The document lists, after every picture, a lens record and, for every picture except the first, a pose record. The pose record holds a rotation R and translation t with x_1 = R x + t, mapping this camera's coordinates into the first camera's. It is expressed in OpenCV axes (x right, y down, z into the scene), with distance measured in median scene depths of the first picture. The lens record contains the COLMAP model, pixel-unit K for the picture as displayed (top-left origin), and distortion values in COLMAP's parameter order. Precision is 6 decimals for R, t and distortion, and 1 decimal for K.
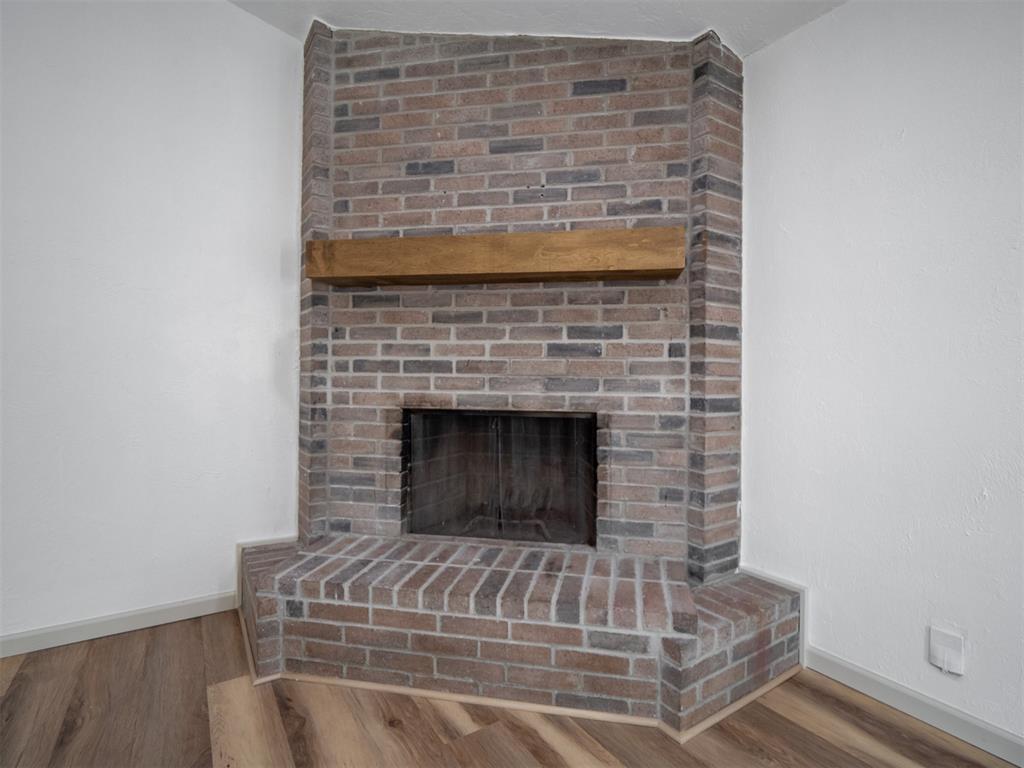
lens RADIAL K [[507.5, 0, 526.3], [0, 507.5, 372.7], [0, 0, 1]] dist [-0.006103, -0.003850]
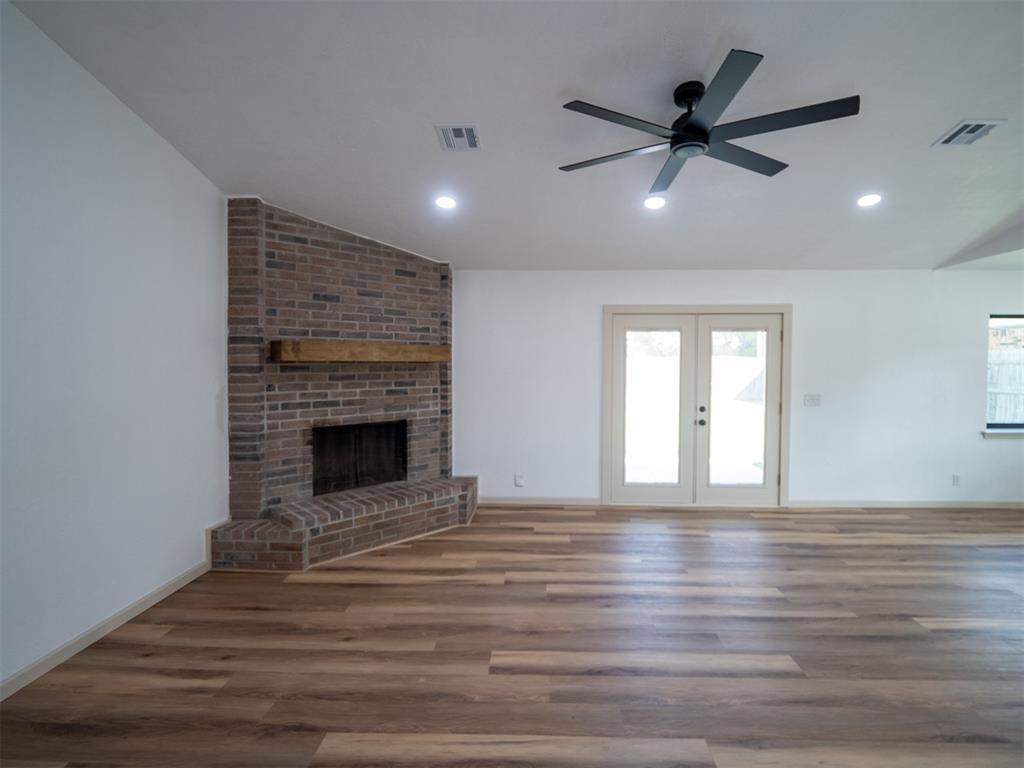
lens RADIAL K [[507.5, 0, 525.5], [0, 507.5, 372.3], [0, 0, 1]] dist [-0.006103, -0.003850]
pose [[0.582974, -0.025472, 0.812092, -1.374561], [0.005198, 0.999605, 0.027622, -0.189643], [-0.812474, -0.011881, 0.582876, -0.734138]]
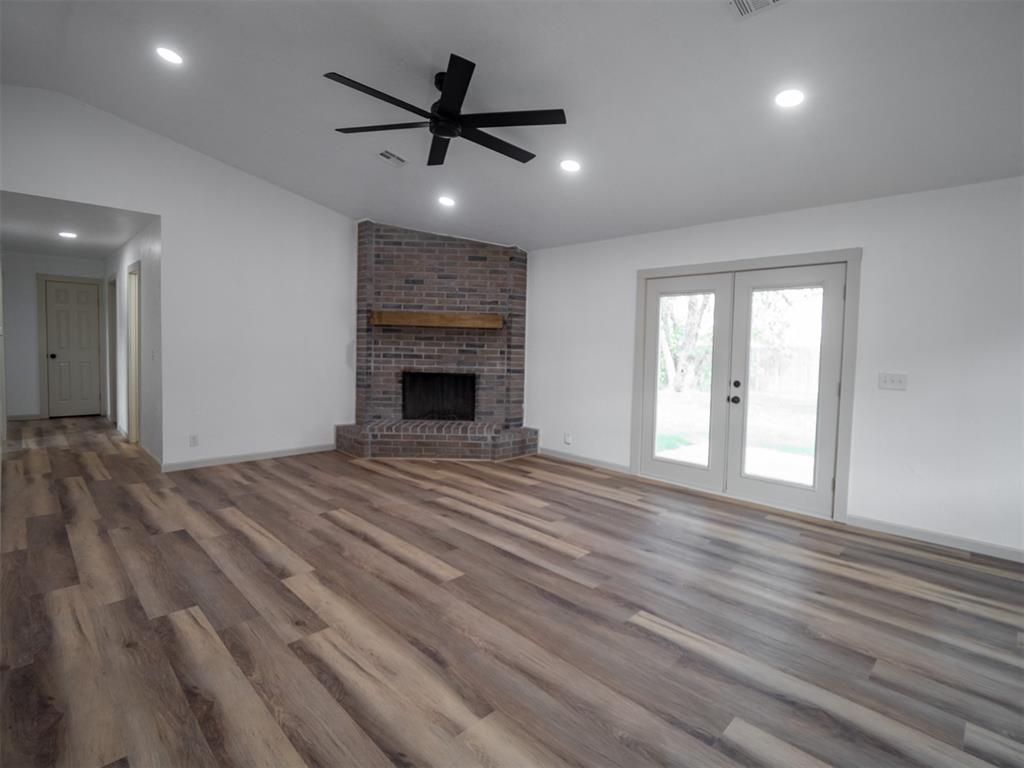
lens RADIAL K [[507.5, 0, 527.5], [0, 507.5, 375.9], [0, 0, 1]] dist [-0.006103, -0.003850]
pose [[0.980539, 0.005623, 0.196243, -0.135174], [-0.016954, 0.998281, 0.056107, -0.074783], [-0.195590, -0.058343, 0.978949, -1.872060]]
